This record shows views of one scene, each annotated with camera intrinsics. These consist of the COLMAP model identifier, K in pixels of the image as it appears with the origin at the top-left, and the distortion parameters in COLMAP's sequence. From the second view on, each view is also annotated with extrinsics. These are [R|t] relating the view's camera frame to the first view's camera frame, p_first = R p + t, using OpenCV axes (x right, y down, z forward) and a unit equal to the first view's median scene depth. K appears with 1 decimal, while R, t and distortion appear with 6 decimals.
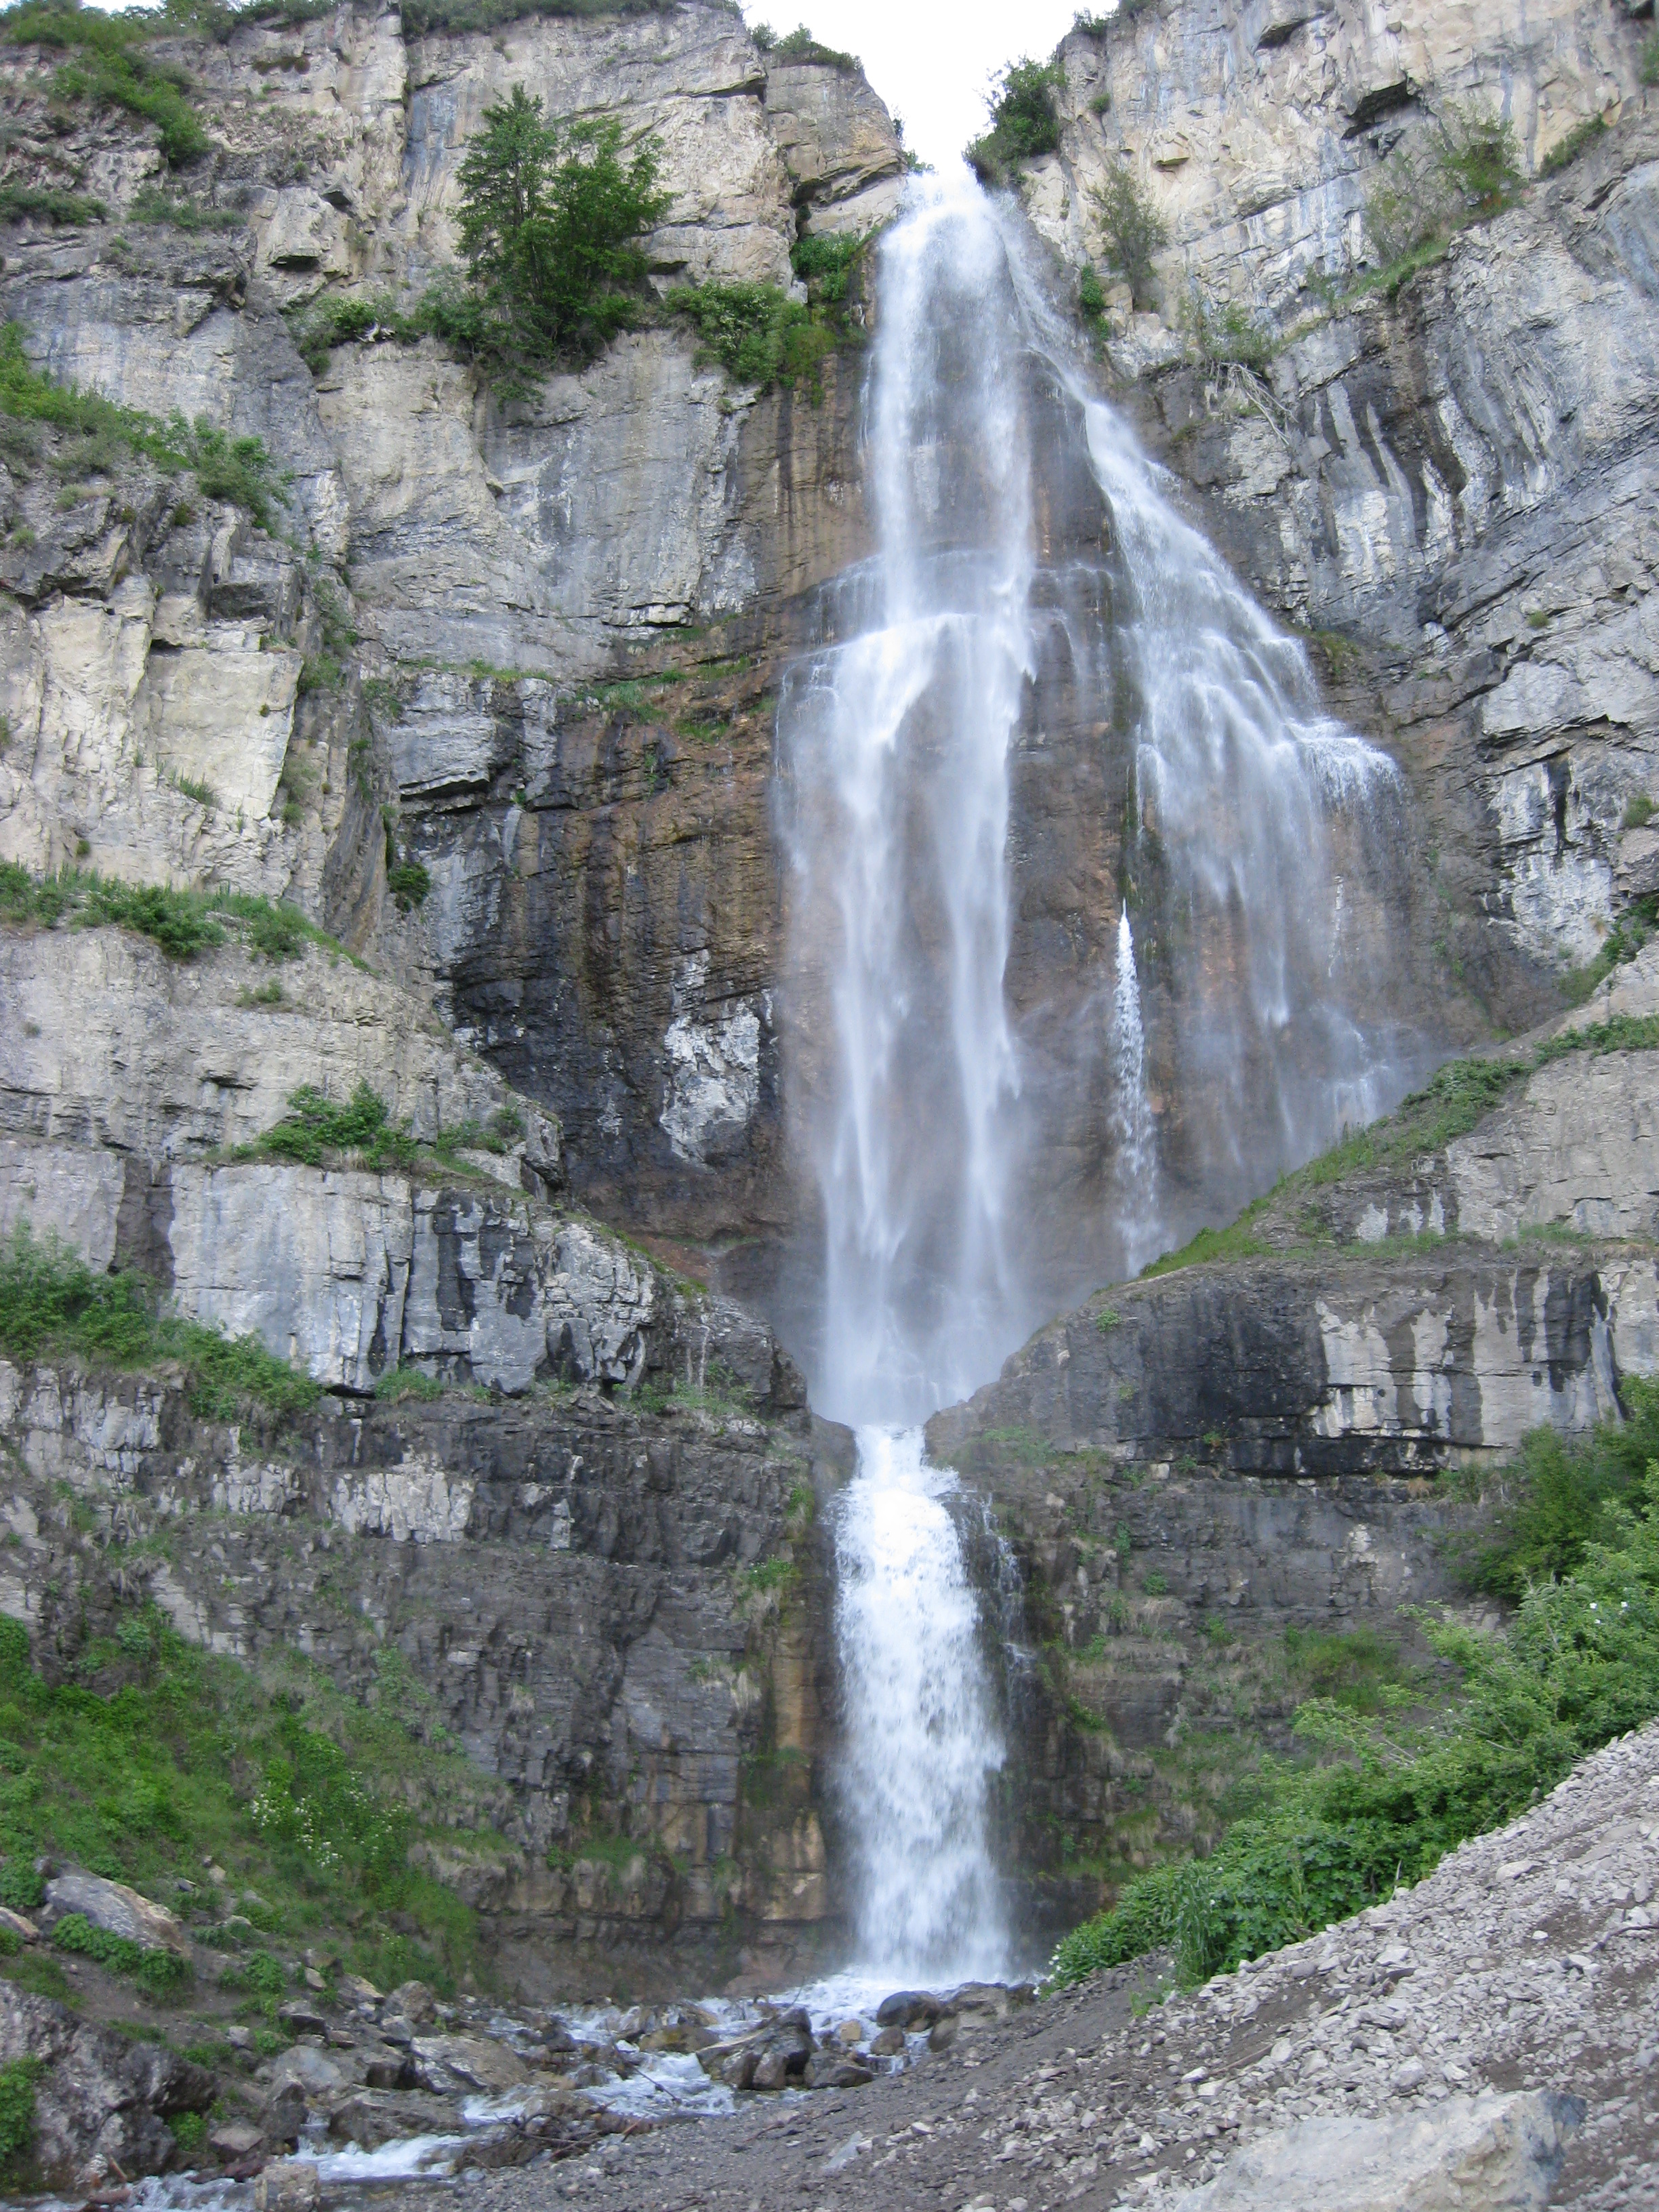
lens RADIAL K [[2419.1, 0, 829.5], [0, 2419.1, 1106.0], [0, 0, 1]] dist [-0.170085, 0.126067]
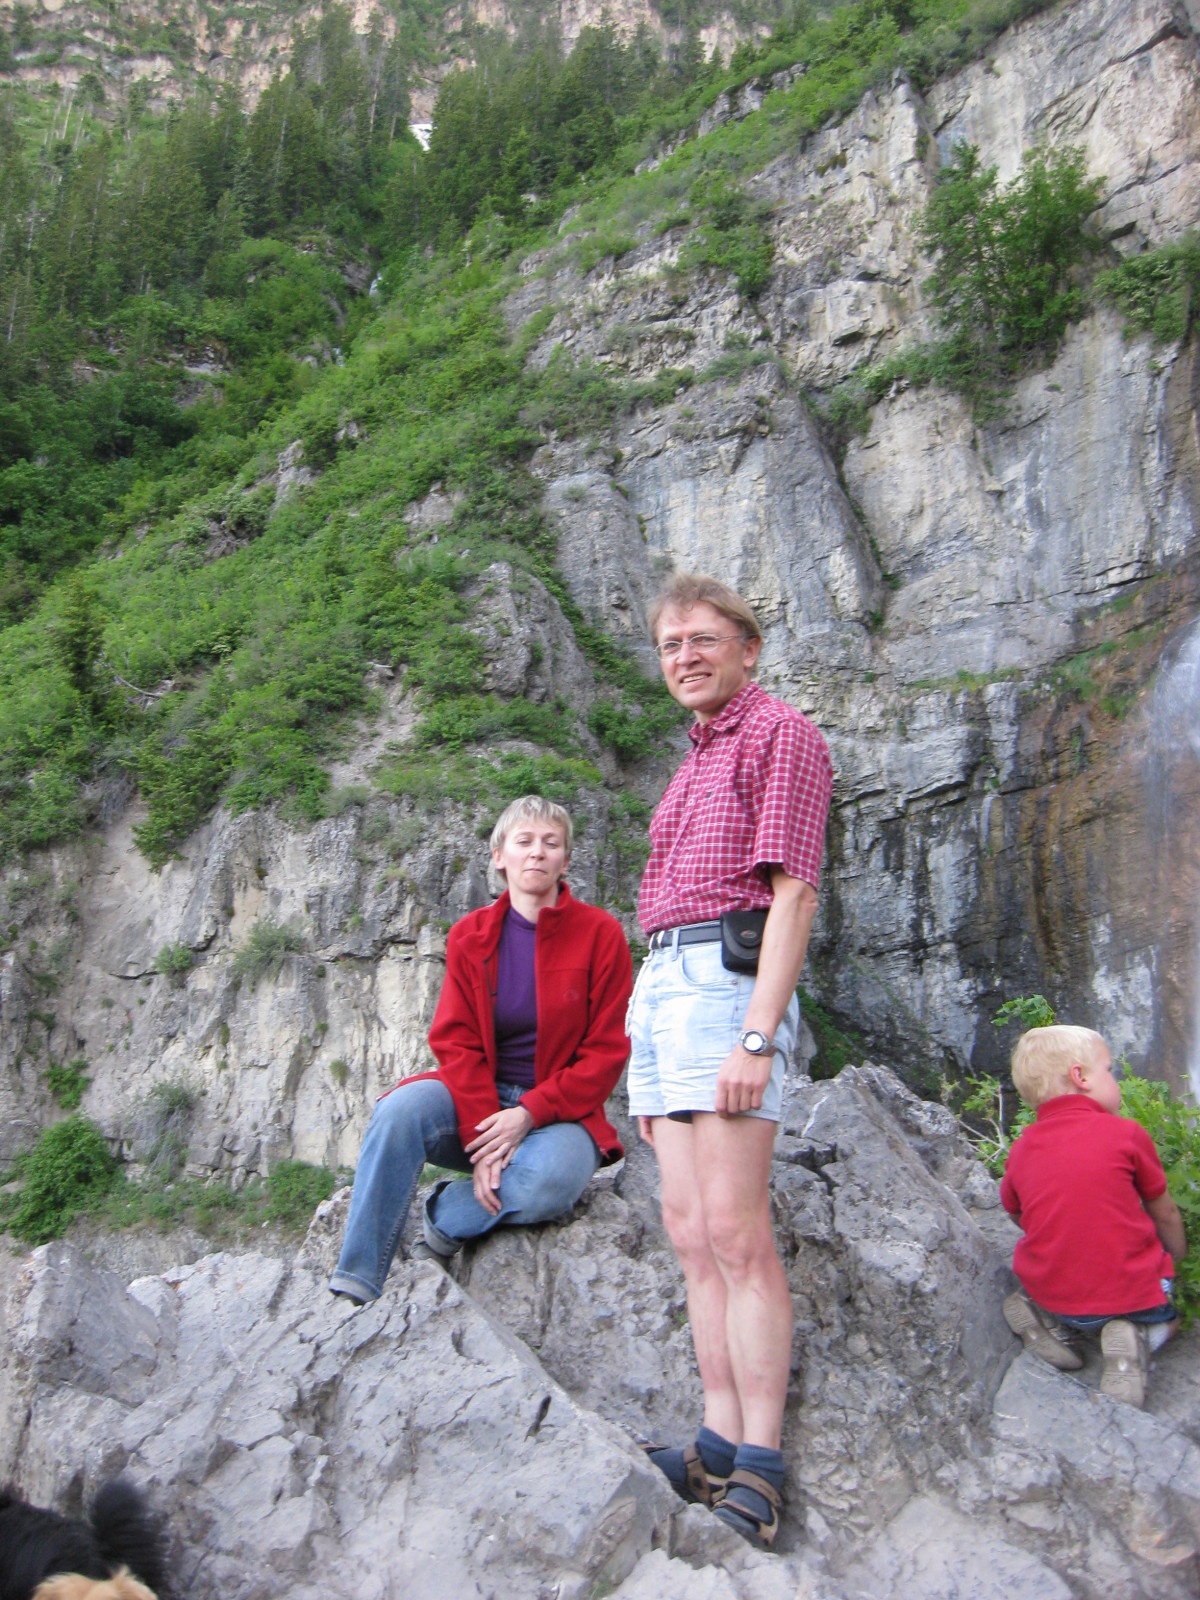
lens RADIAL K [[1749.8, 0, 600.0], [0, 1749.8, 800.0], [0, 0, 1]] dist [-0.170085, 0.126067]
pose [[0.670209, -0.104797, -0.734736, 0.435562], [0.230742, 0.970342, 0.072075, -0.247005], [0.705392, -0.217840, 0.674513, 0.224079]]
